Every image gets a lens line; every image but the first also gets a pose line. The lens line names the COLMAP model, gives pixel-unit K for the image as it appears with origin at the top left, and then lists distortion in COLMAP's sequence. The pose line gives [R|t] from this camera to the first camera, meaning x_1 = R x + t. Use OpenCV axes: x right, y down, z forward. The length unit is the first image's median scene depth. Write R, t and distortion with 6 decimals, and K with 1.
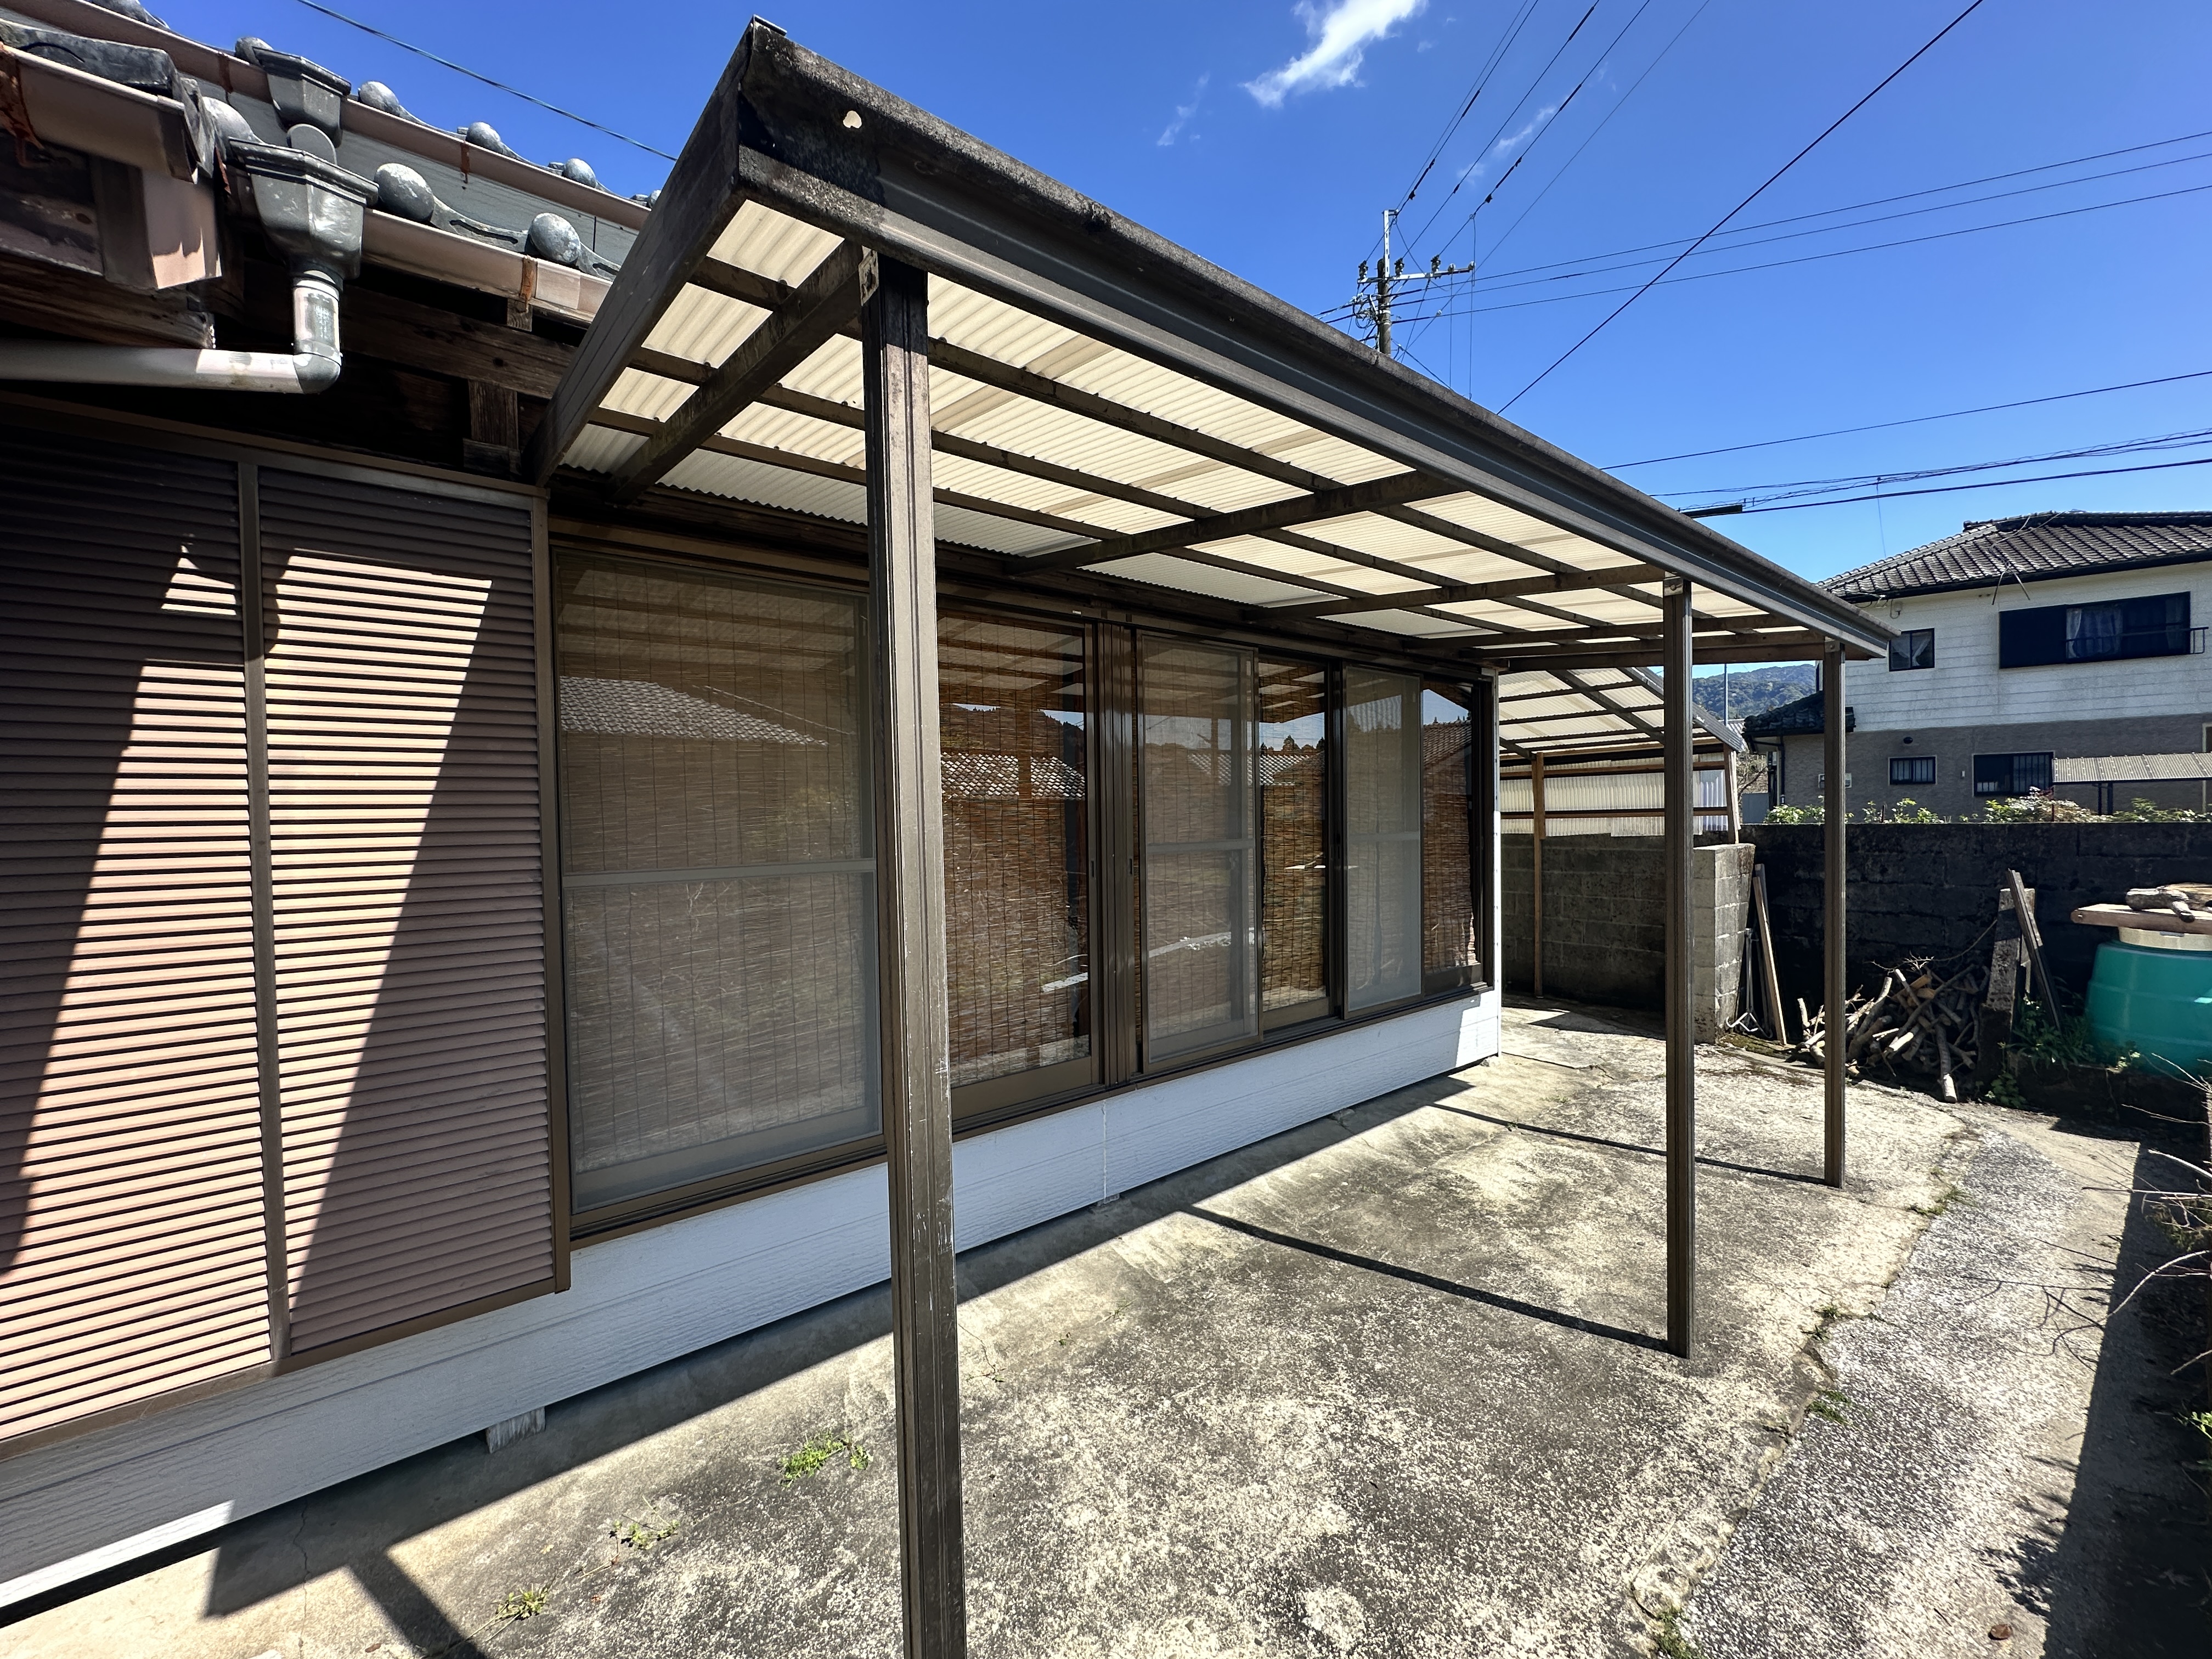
lens RADIAL K [[881.1, 0, 1106.0], [0, 881.1, 829.5], [0, 0, 1]] dist [0.000176, -0.000511]
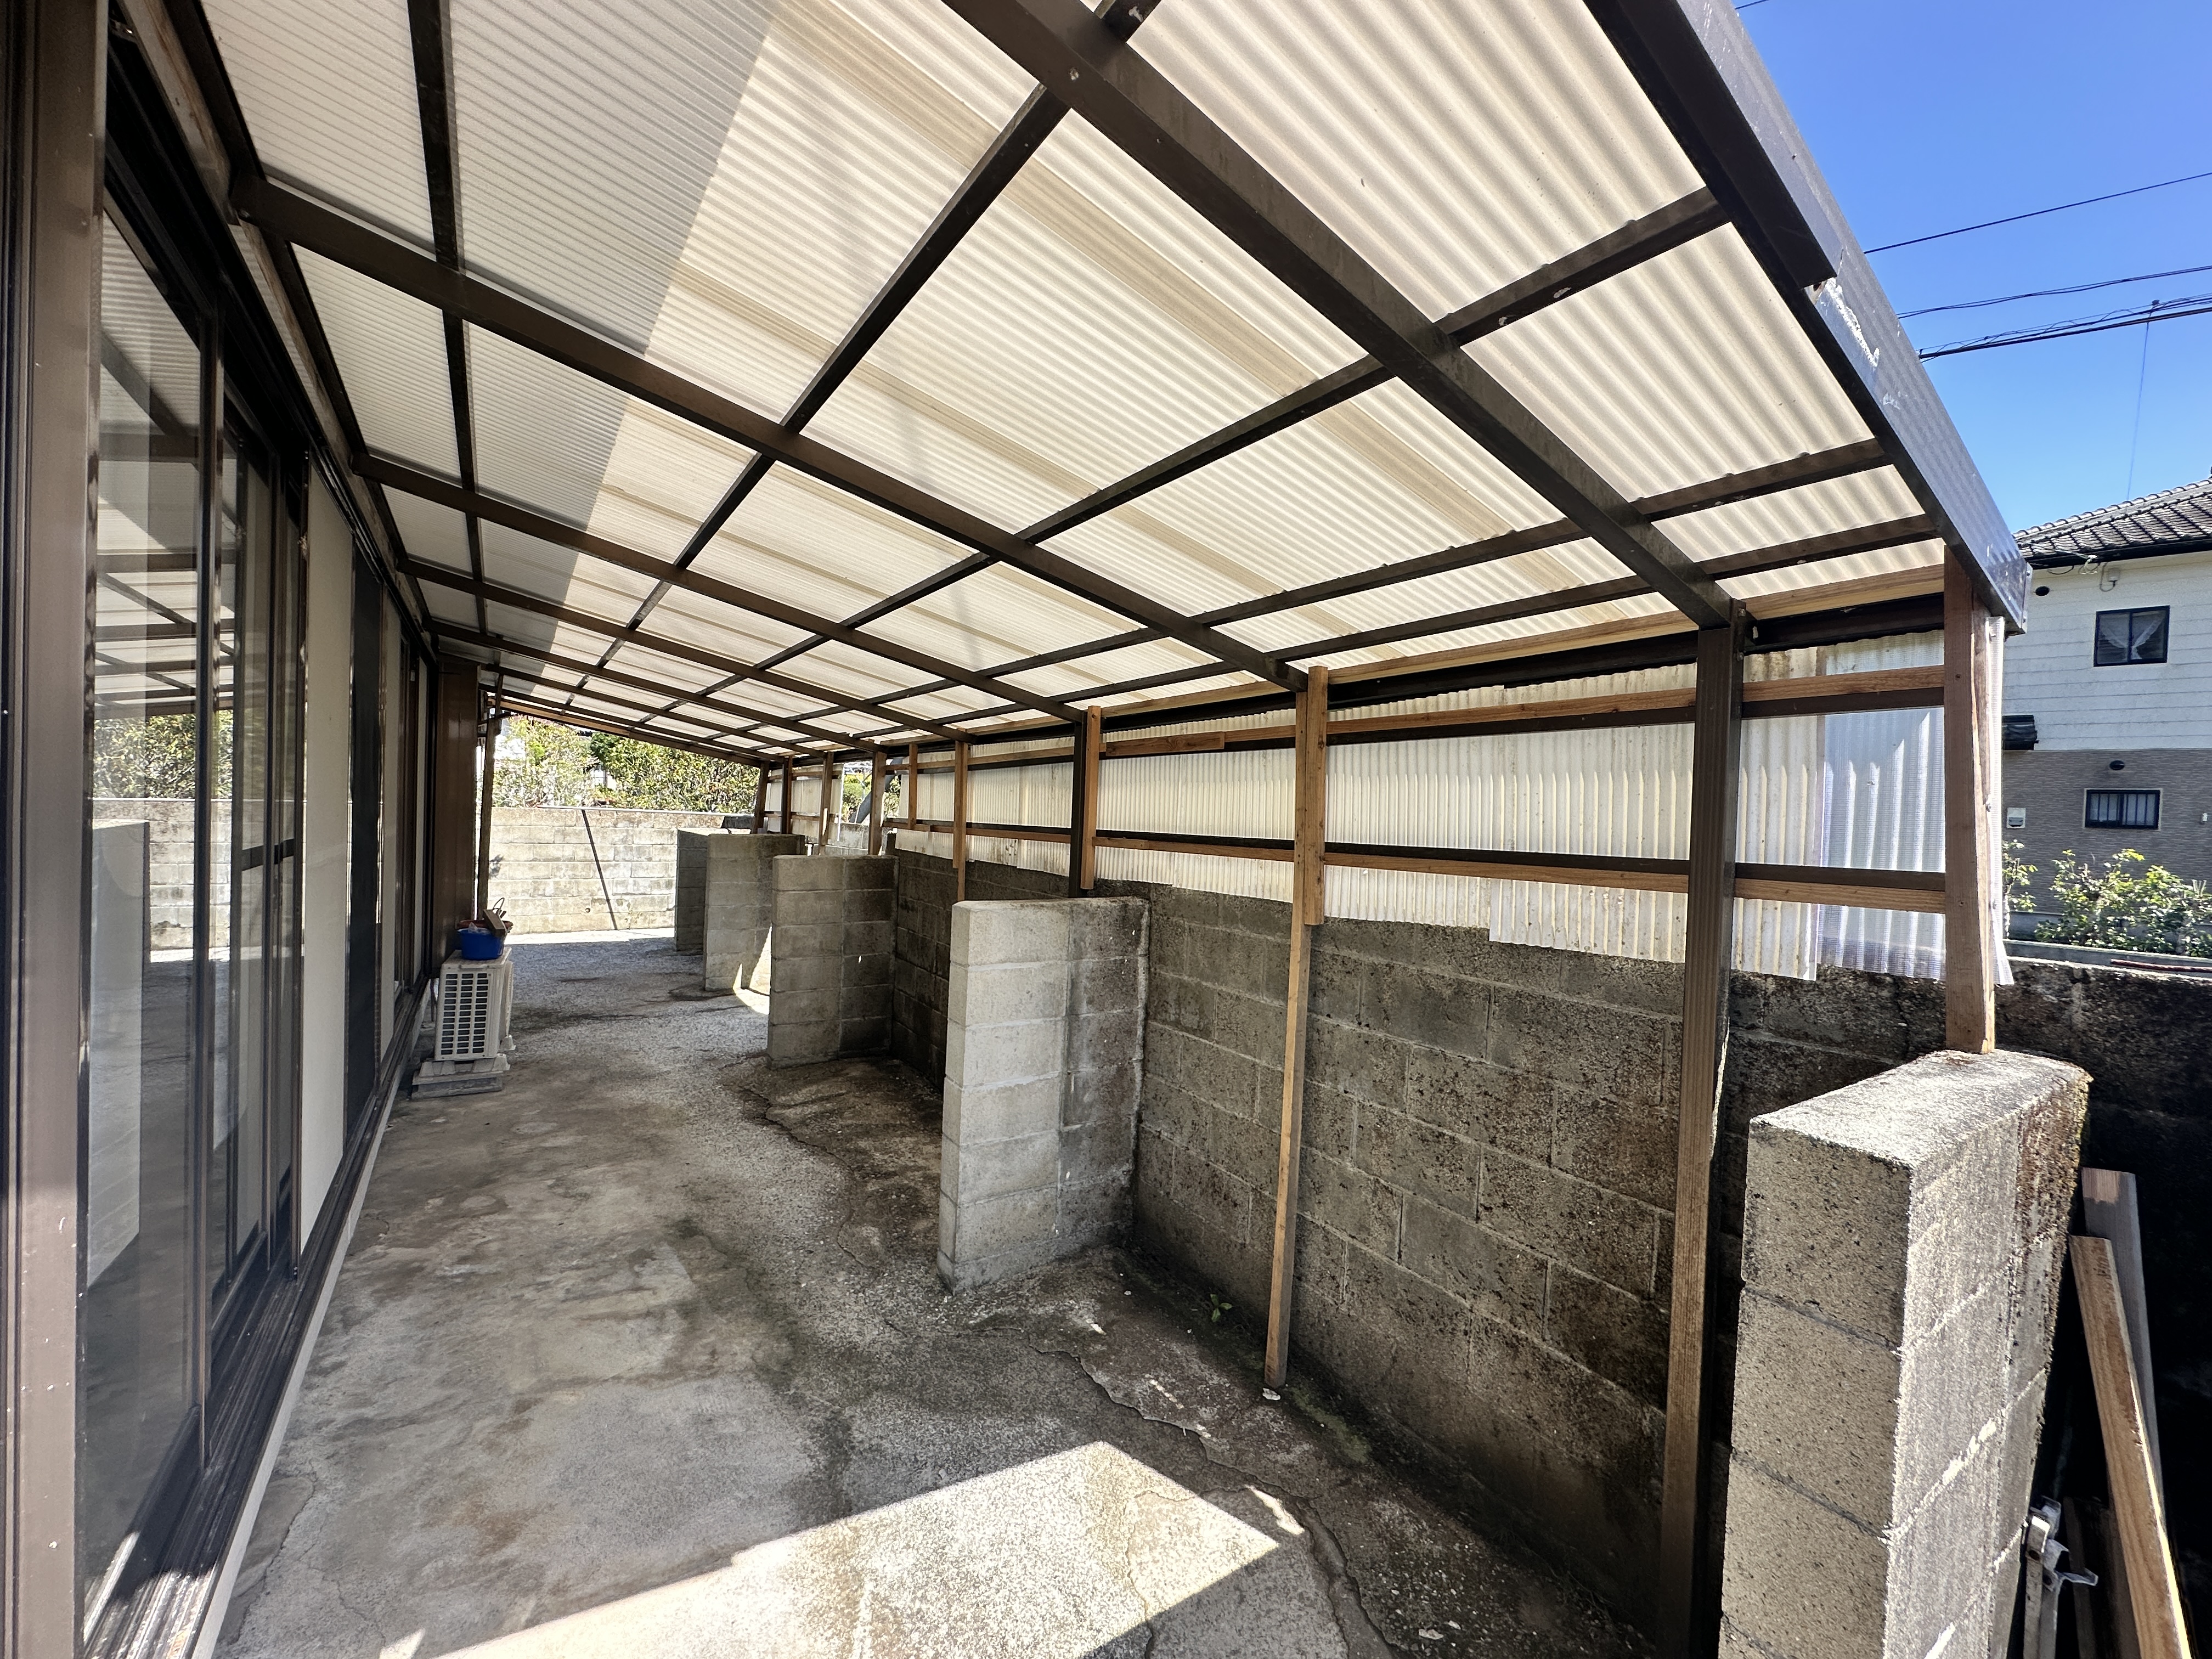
lens RADIAL K [[881.1, 0, 1106.0], [0, 881.1, 829.5], [0, 0, 1]] dist [0.000176, -0.000511]
pose [[0.995817, 0.056748, -0.071608, 0.445763], [-0.056528, 0.998388, 0.005102, -0.022913], [0.071782, -0.001033, 0.997420, 0.667790]]
